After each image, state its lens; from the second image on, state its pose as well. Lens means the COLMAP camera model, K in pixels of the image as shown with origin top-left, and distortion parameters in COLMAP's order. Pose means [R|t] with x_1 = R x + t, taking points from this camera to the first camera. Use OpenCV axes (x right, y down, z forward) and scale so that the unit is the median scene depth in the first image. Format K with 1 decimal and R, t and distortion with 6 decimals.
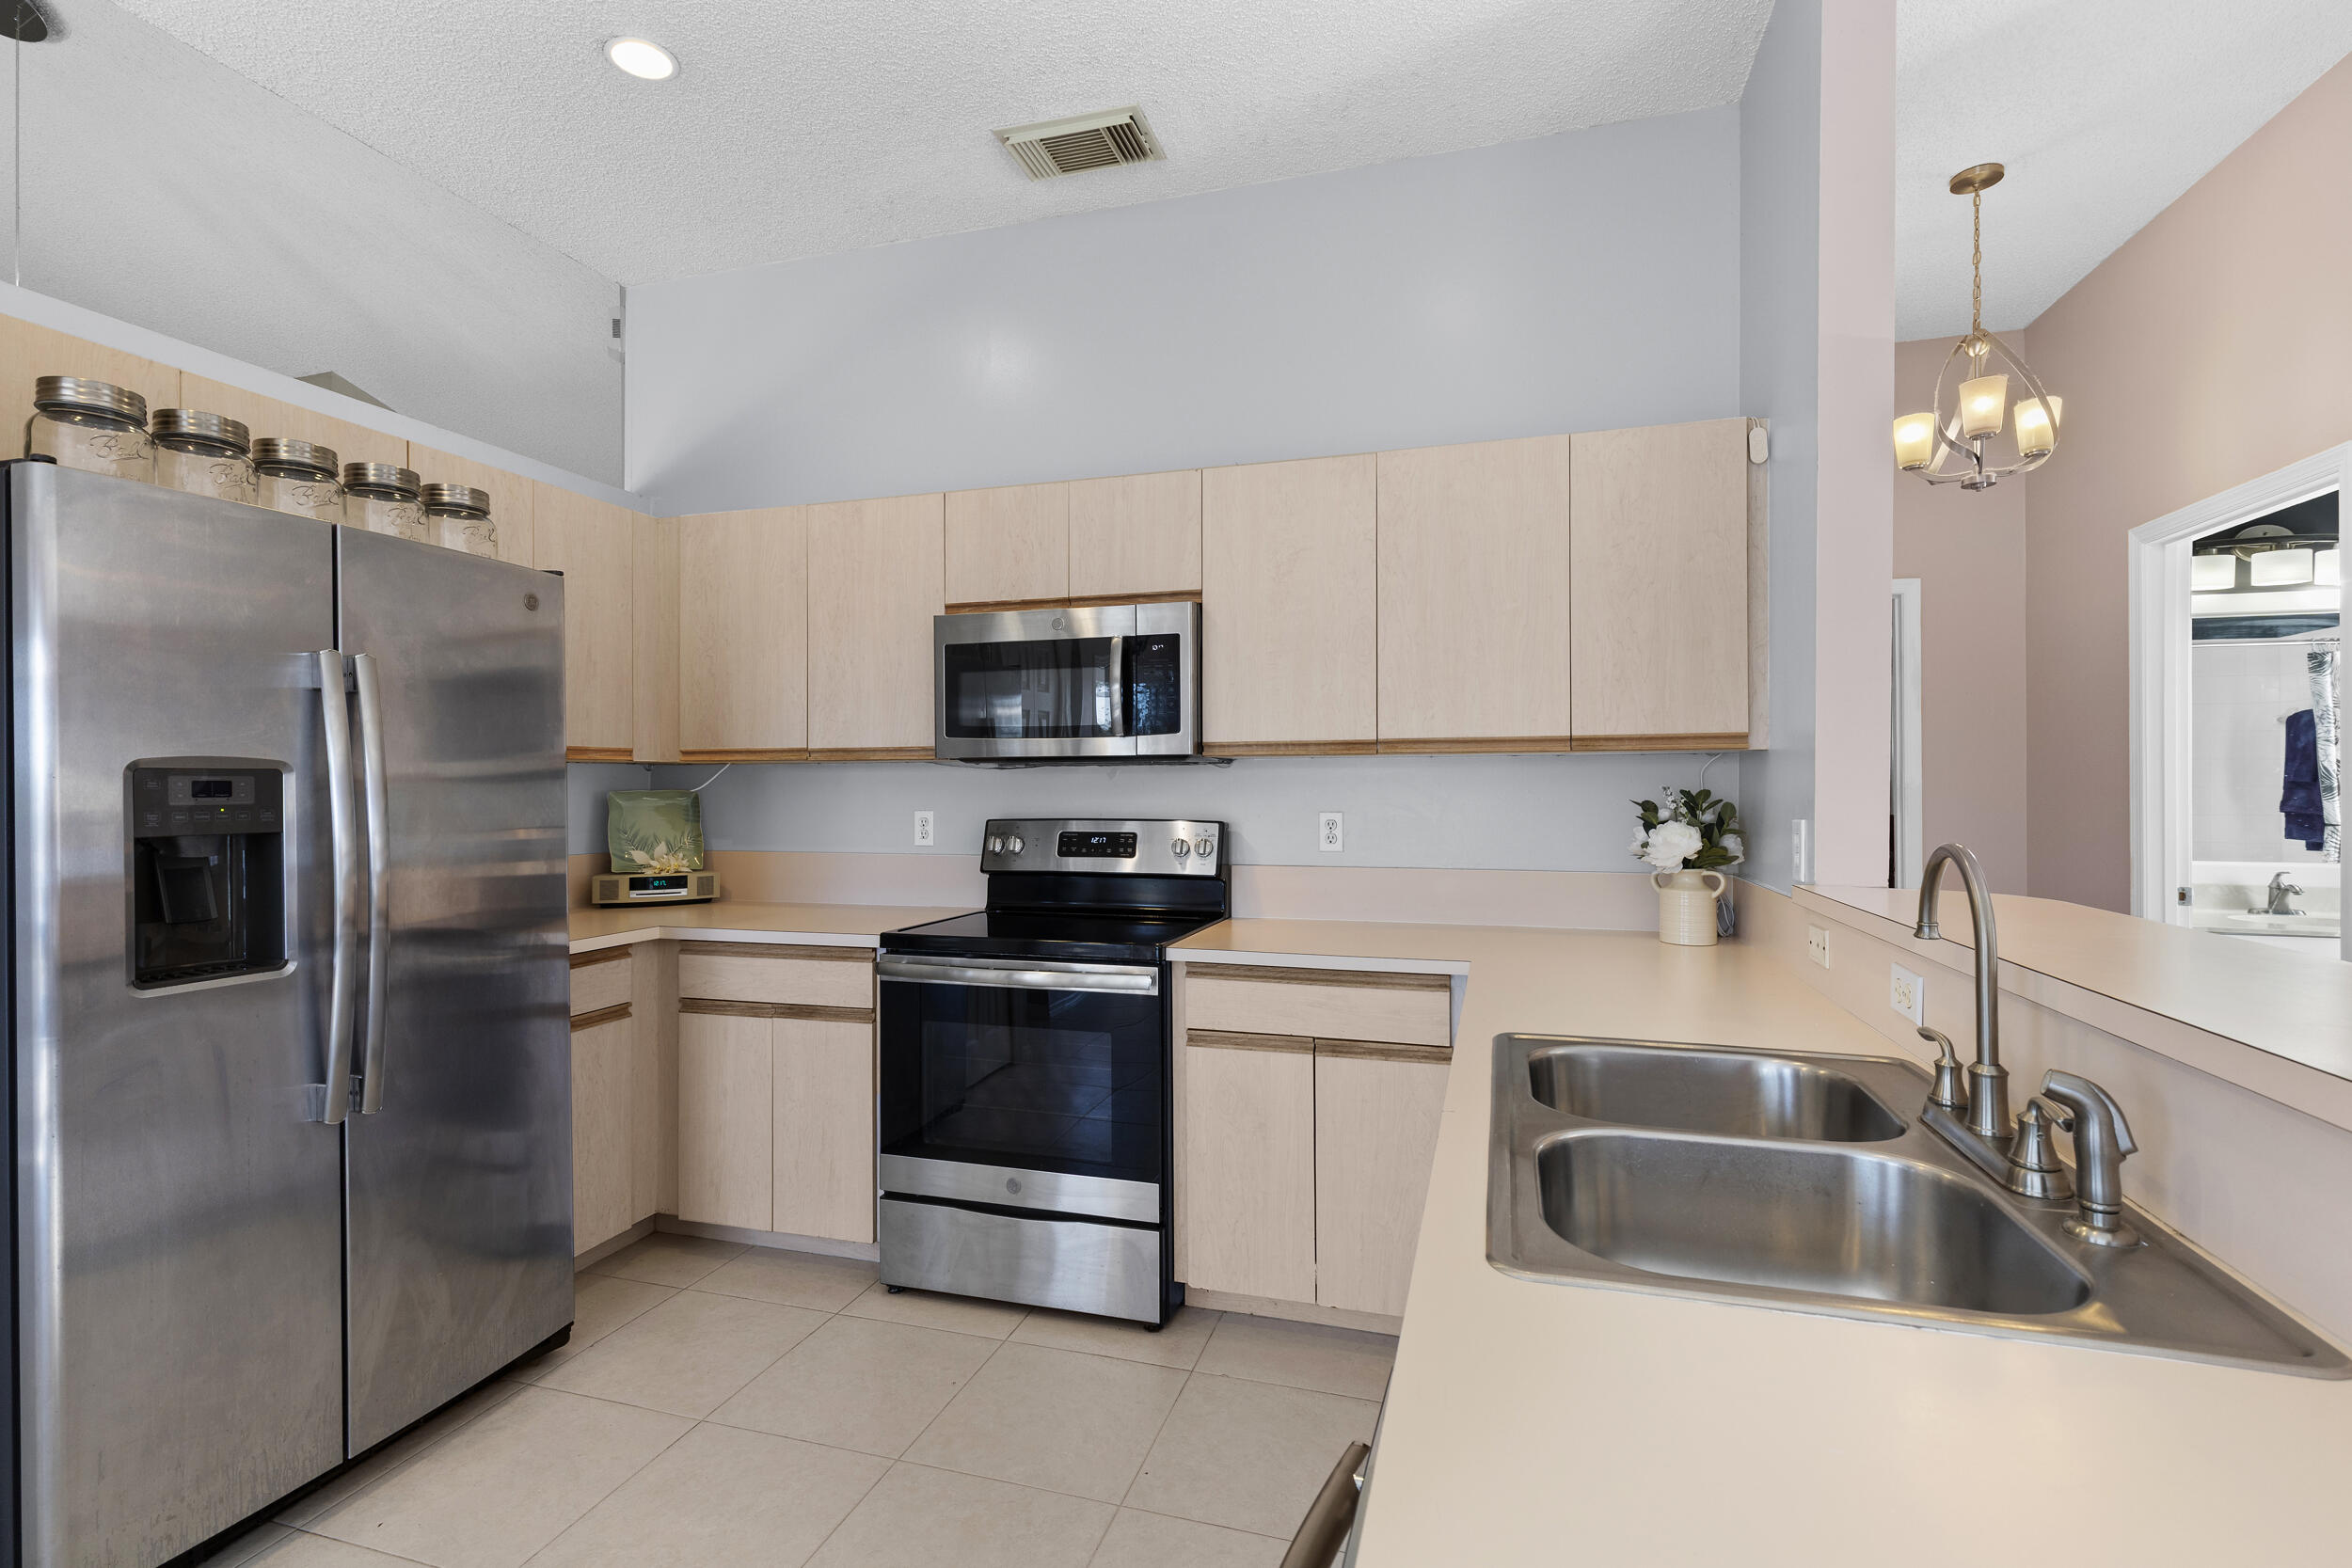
lens RADIAL K [[1062.1, 0, 1176.0], [0, 1062.1, 784.0], [0, 0, 1]] dist [0.002903, 0.000143]
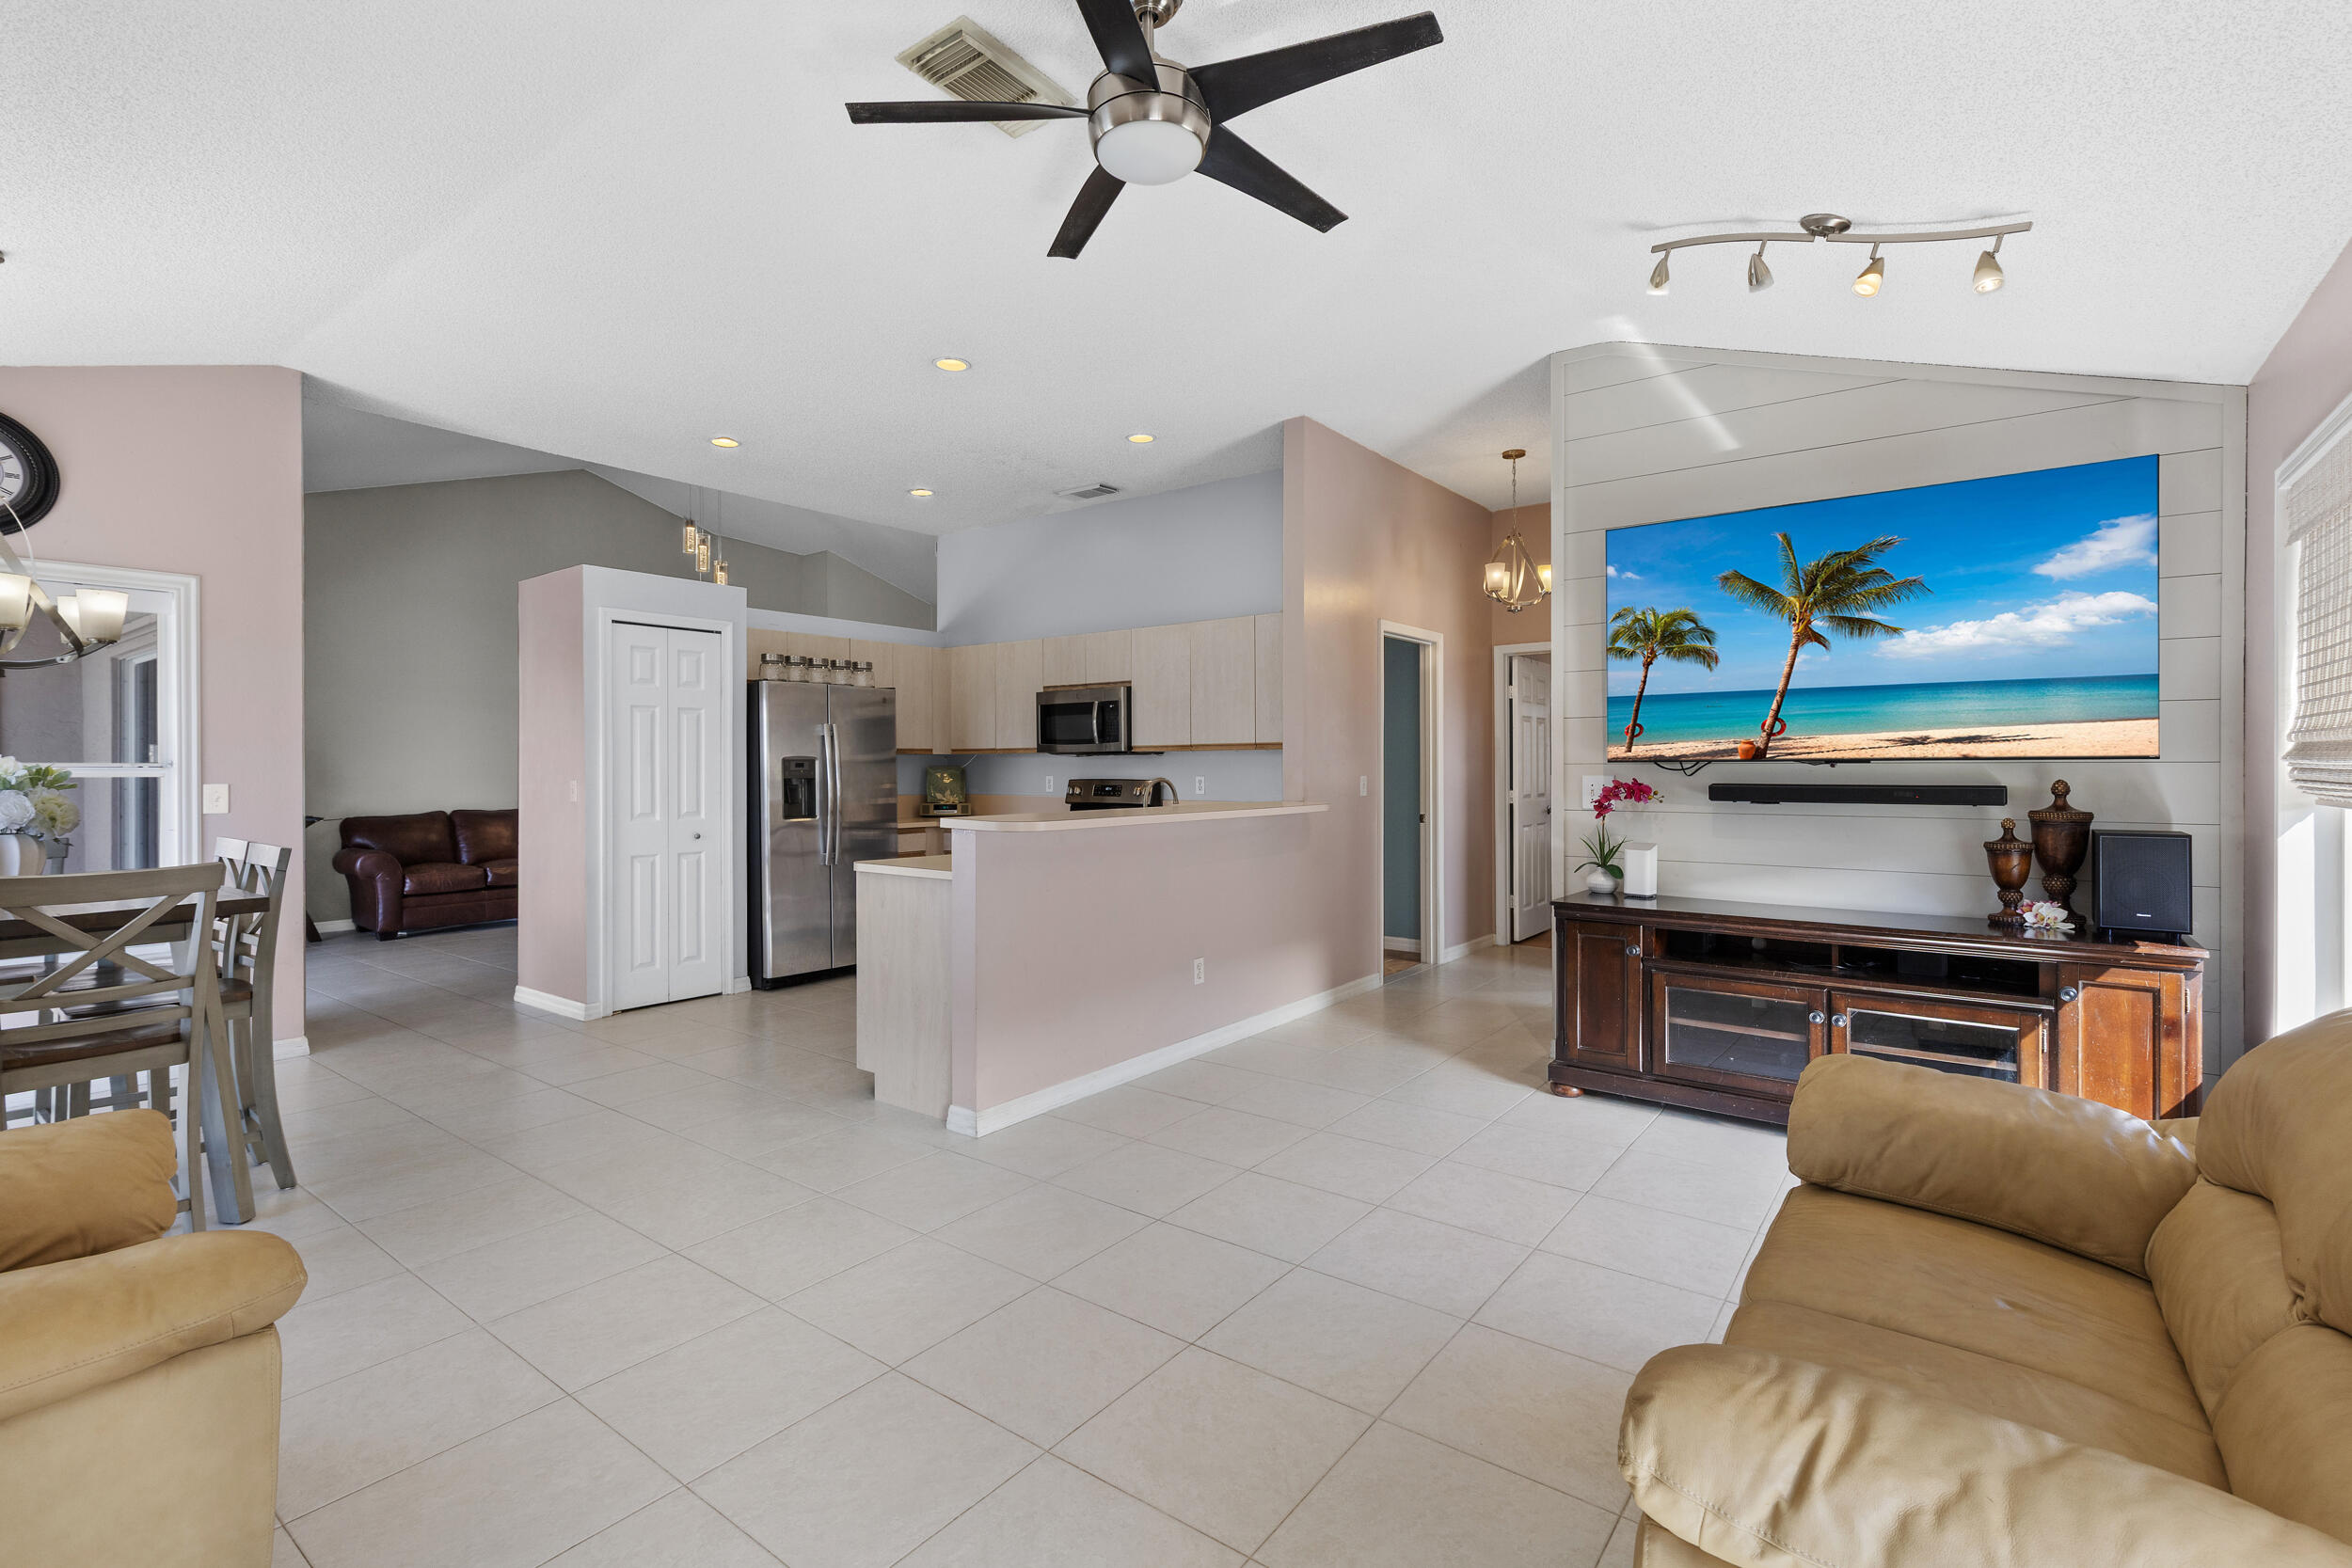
lens RADIAL K [[1069.8, 0, 1176.0], [0, 1069.8, 784.0], [0, 0, 1]] dist [-0.001284, -0.000158]
pose [[0.937215, 0.005951, -0.348700, 0.937828], [0.000864, 0.999812, 0.019387, -0.000267], [0.348750, -0.018471, 0.937034, -1.180473]]
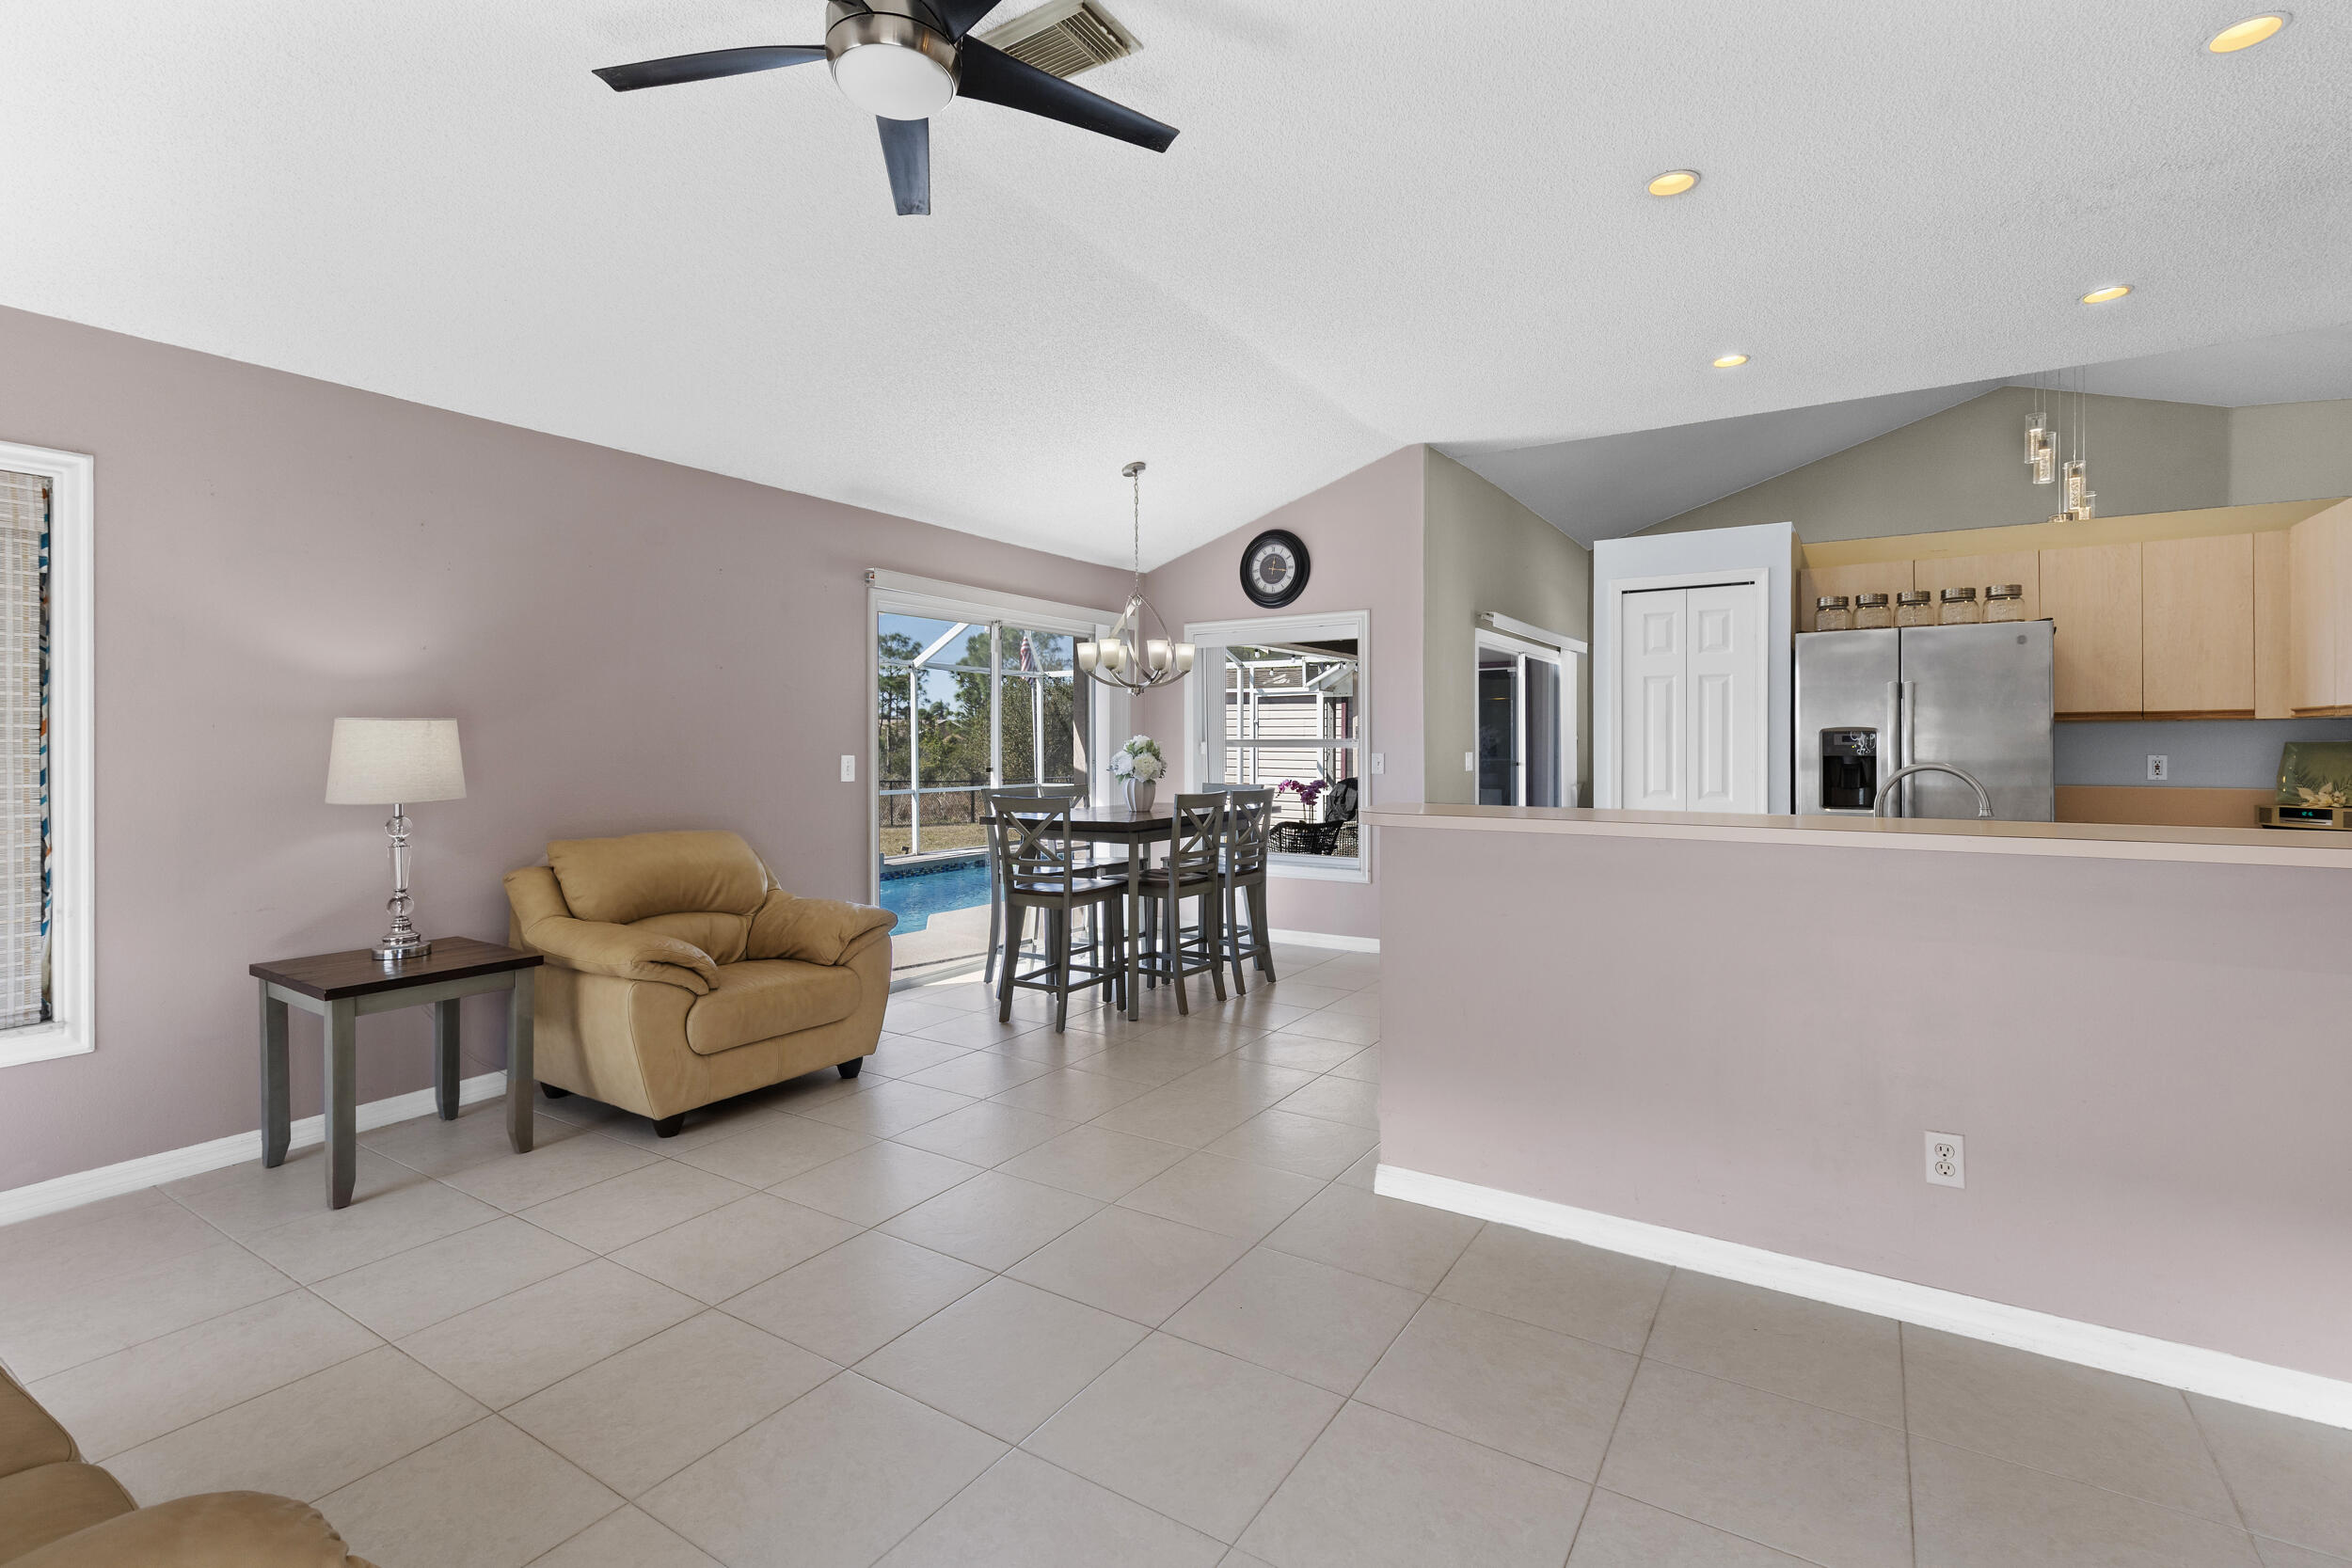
lens RADIAL K [[1060.5, 0, 1182.9], [0, 1060.5, 756.9], [0, 0, 1]] dist [0.000031, -0.000262]
pose [[-0.275070, 0.014814, -0.961310, 1.331238], [0.003996, 0.999890, 0.014265, 0.002708], [0.961416, 0.000083, -0.275099, 0.071699]]
